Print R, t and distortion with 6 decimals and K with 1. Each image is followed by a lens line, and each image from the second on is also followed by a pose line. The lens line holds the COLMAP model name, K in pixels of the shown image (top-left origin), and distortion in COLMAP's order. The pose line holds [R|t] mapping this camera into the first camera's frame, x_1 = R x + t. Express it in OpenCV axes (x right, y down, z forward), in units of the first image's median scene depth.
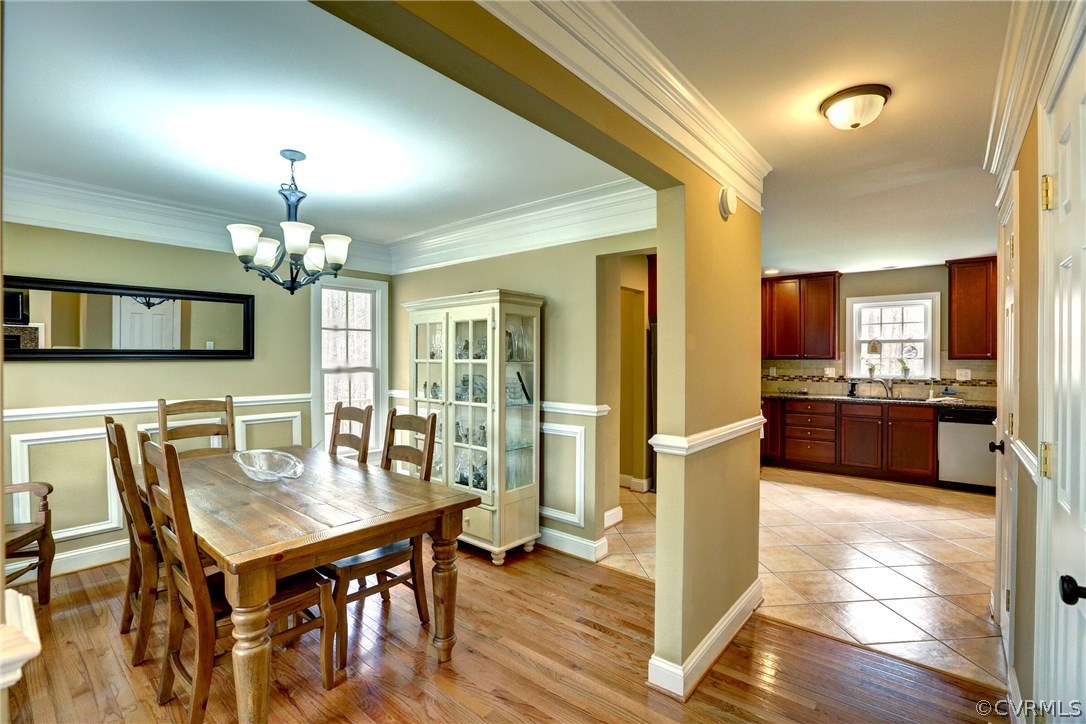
lens RADIAL K [[490.8, 0, 544.3], [0, 490.8, 362.7], [0, 0, 1]] dist [-0.035444, 0.006711]
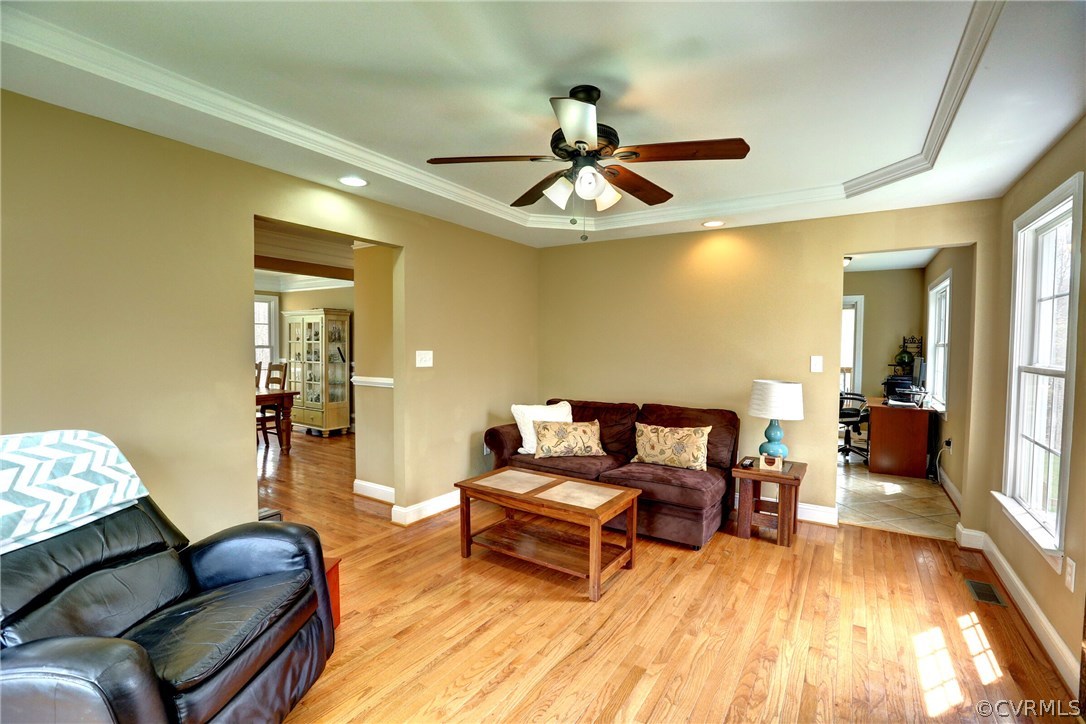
lens RADIAL K [[490.8, 0, 537.5], [0, 490.8, 366.4], [0, 0, 1]] dist [-0.035444, 0.006711]
pose [[0.992853, 0.000695, 0.119339, 0.536263], [-0.005648, 0.999136, 0.041170, 0.009753], [-0.119207, -0.041549, 0.992000, -1.146805]]
